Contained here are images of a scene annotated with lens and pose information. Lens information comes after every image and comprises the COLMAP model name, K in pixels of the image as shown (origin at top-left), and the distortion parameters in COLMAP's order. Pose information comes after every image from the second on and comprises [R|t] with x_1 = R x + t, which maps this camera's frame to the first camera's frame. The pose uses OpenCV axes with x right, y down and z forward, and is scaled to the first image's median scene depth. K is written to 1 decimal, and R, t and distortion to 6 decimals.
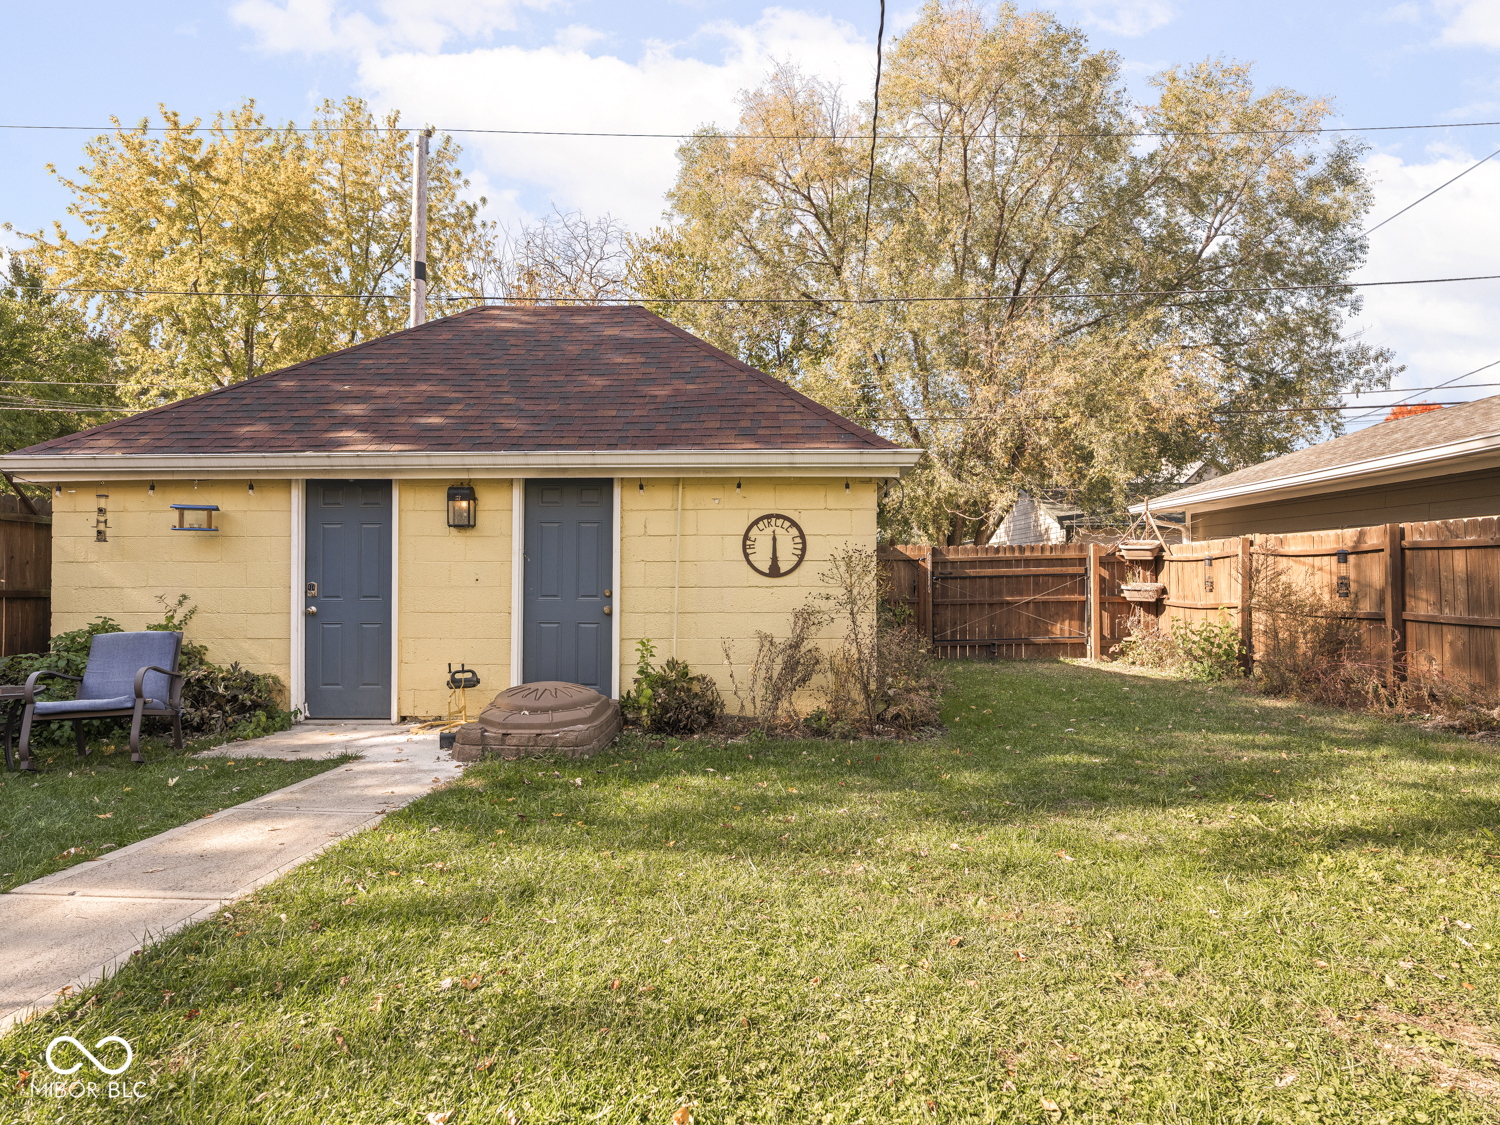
lens RADIAL K [[810.4, 0, 750.0], [0, 810.4, 562.5], [0, 0, 1]] dist [0.001125, -0.000532]
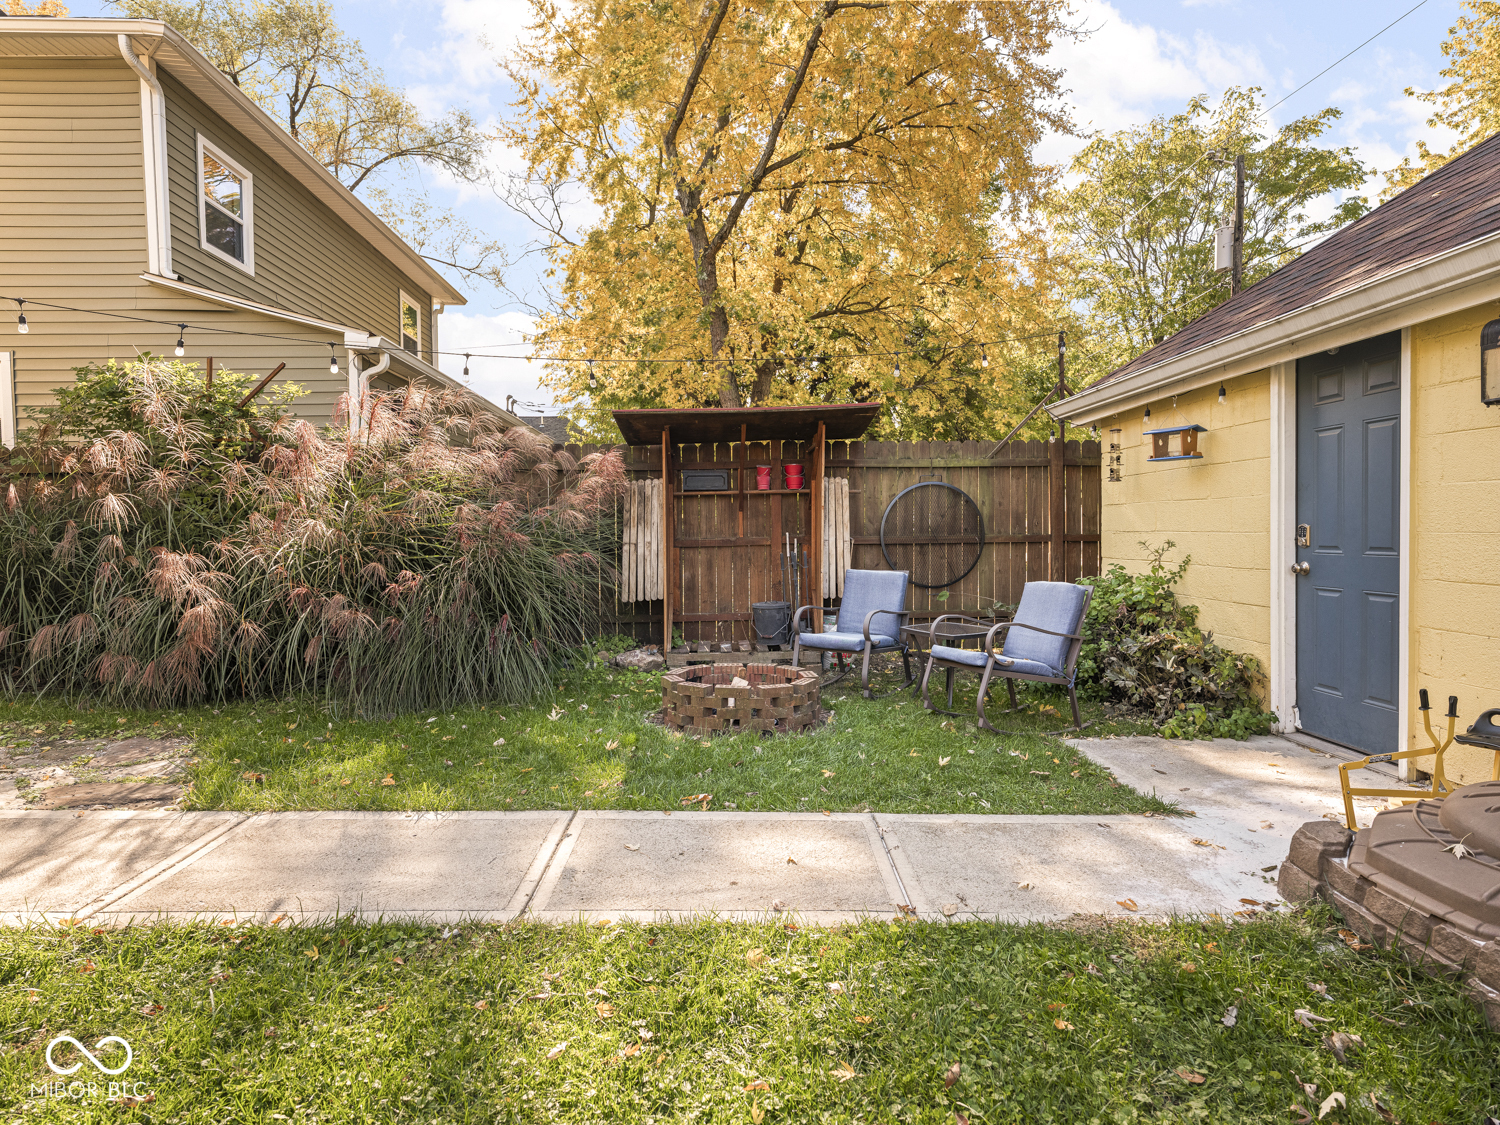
lens RADIAL K [[804.5, 0, 746.2], [0, 804.5, 554.5], [0, 0, 1]] dist [0.001928, -0.000576]
pose [[0.068338, 0.030385, -0.997199, 0.071492], [0.027110, 0.999110, 0.032301, 0.016000], [0.997294, -0.029241, 0.067454, 0.521218]]
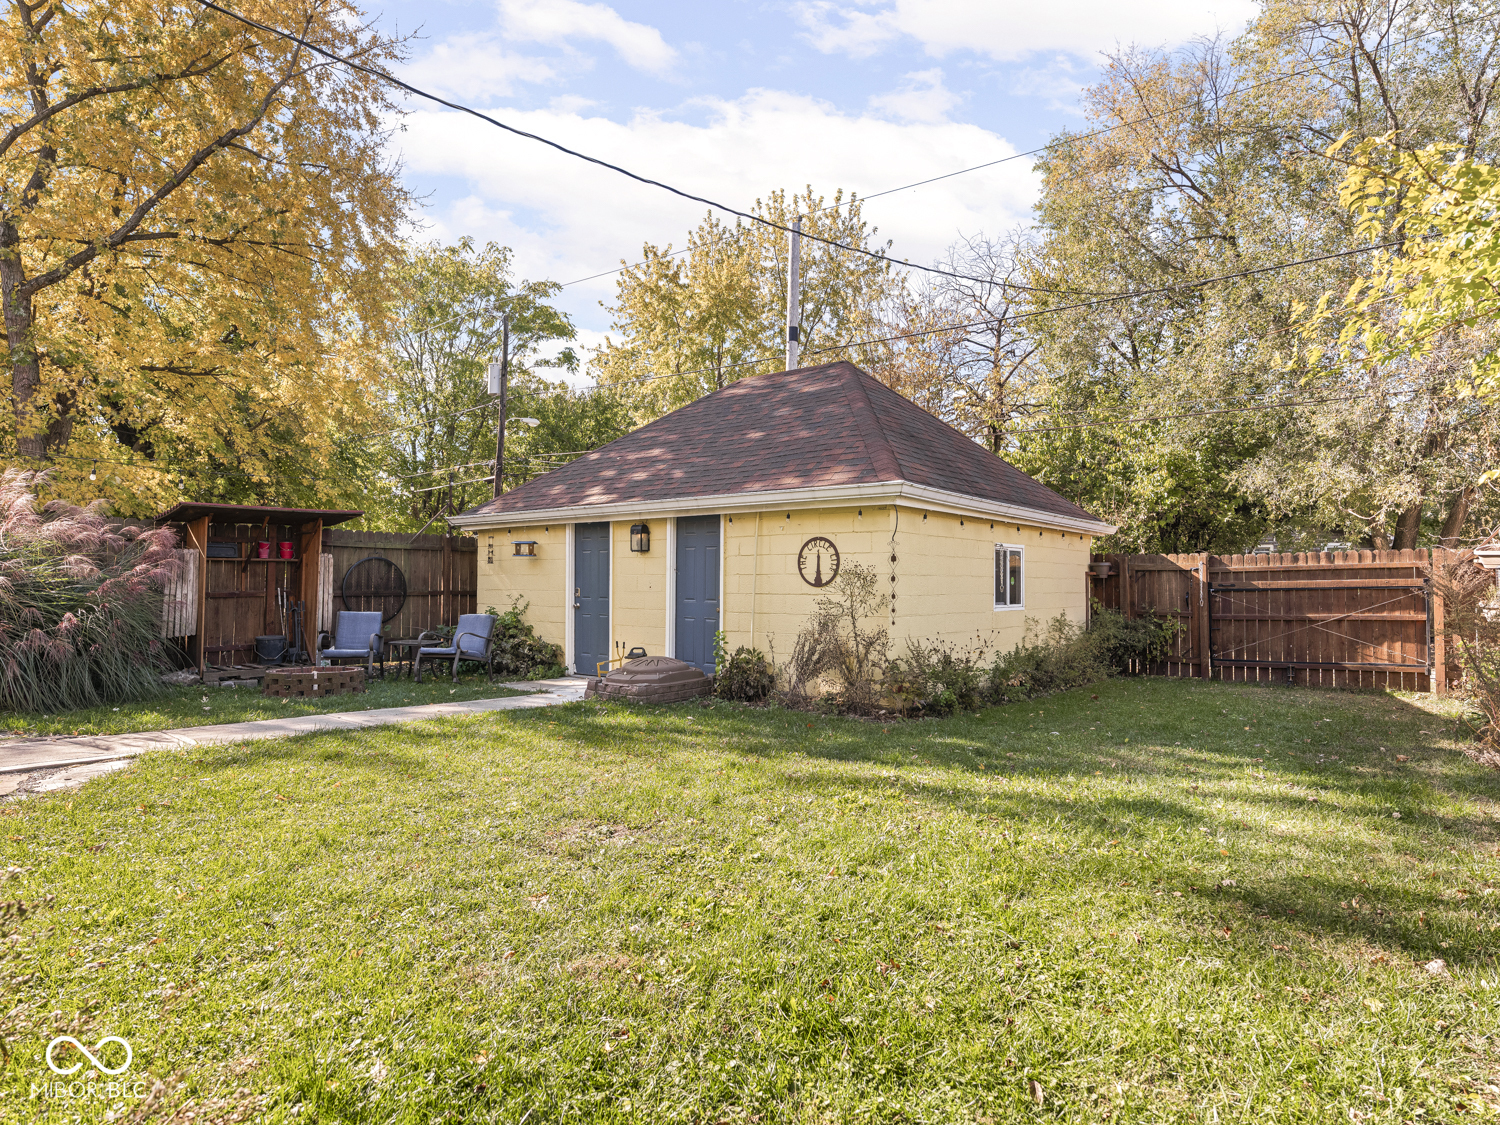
lens RADIAL K [[843.7, 0, 753.3], [0, 843.7, 555.3], [0, 0, 1]] dist [0.000161, -0.000634]
pose [[0.808036, -0.014165, -0.588962, 0.718141], [0.002930, 0.999795, -0.020026, -0.004948], [0.589125, 0.014456, 0.807912, -0.130370]]
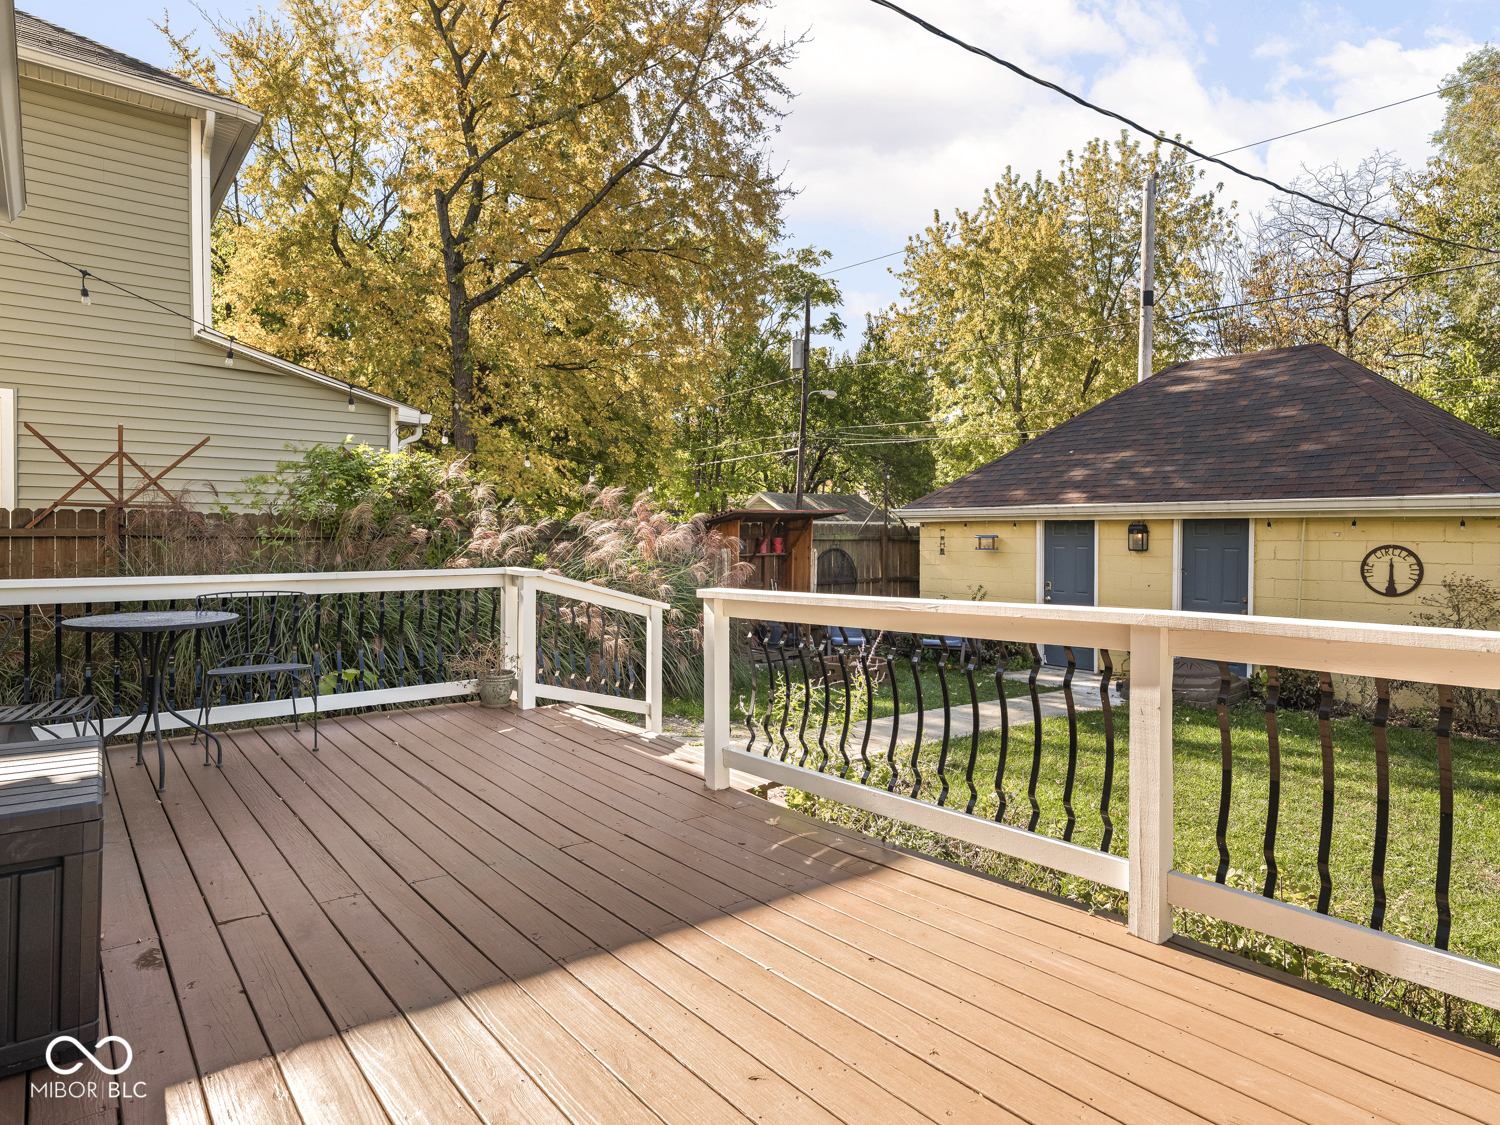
lens RADIAL K [[847.4, 0, 749.8], [0, 847.4, 539.2], [0, 0, 1]] dist [0.001260, -0.000927]
pose [[0.651618, 0.009763, -0.758484, 0.366912], [0.004974, 0.999841, 0.017143, -0.094569], [0.758531, -0.014944, 0.651466, -0.573992]]
